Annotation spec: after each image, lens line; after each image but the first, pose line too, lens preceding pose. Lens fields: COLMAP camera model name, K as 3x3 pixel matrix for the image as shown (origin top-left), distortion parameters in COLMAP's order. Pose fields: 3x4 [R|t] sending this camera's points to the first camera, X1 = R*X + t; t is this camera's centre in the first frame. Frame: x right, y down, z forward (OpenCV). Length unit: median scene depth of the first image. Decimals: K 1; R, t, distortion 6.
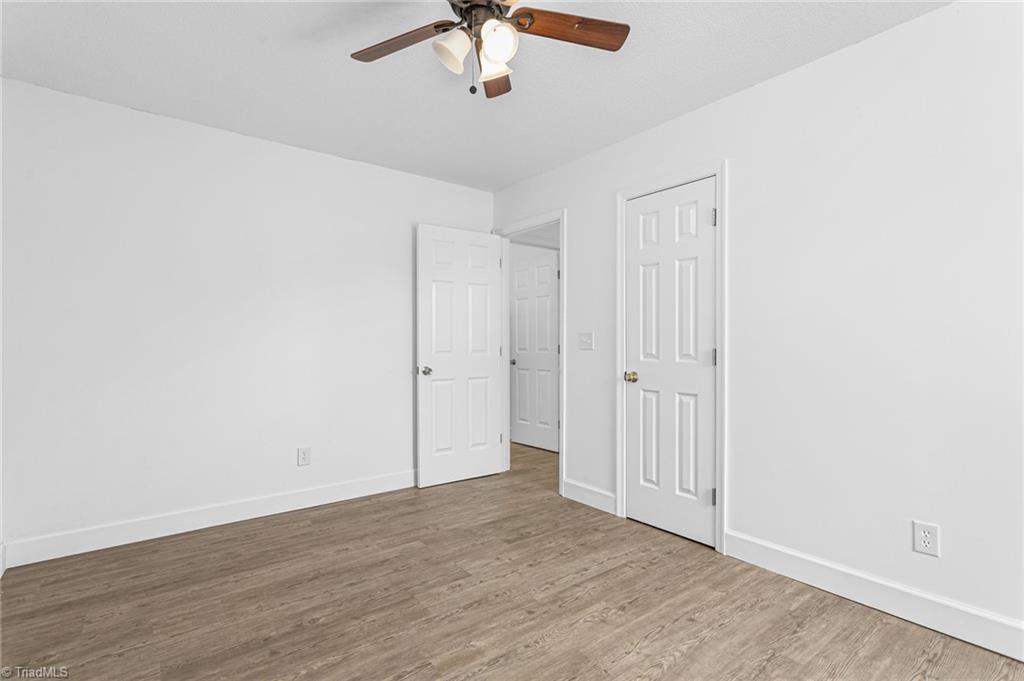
lens RADIAL K [[486.4, 0, 511.7], [0, 486.4, 339.2], [0, 0, 1]] dist [0.001732, 0.001601]
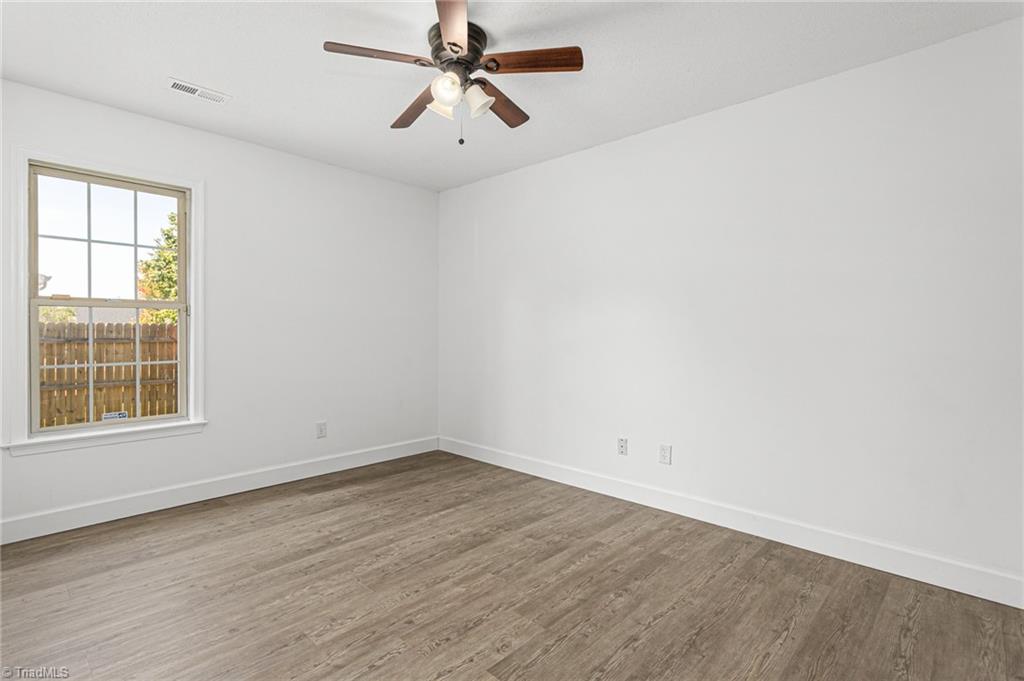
lens RADIAL K [[486.4, 0, 511.6], [0, 486.4, 338.6], [0, 0, 1]] dist [0.001732, 0.001601]
pose [[-0.987939, -0.001341, -0.154838, -0.009827], [-0.002751, 0.999957, 0.008897, 0.009320], [0.154819, 0.009216, -0.987900, 1.971790]]
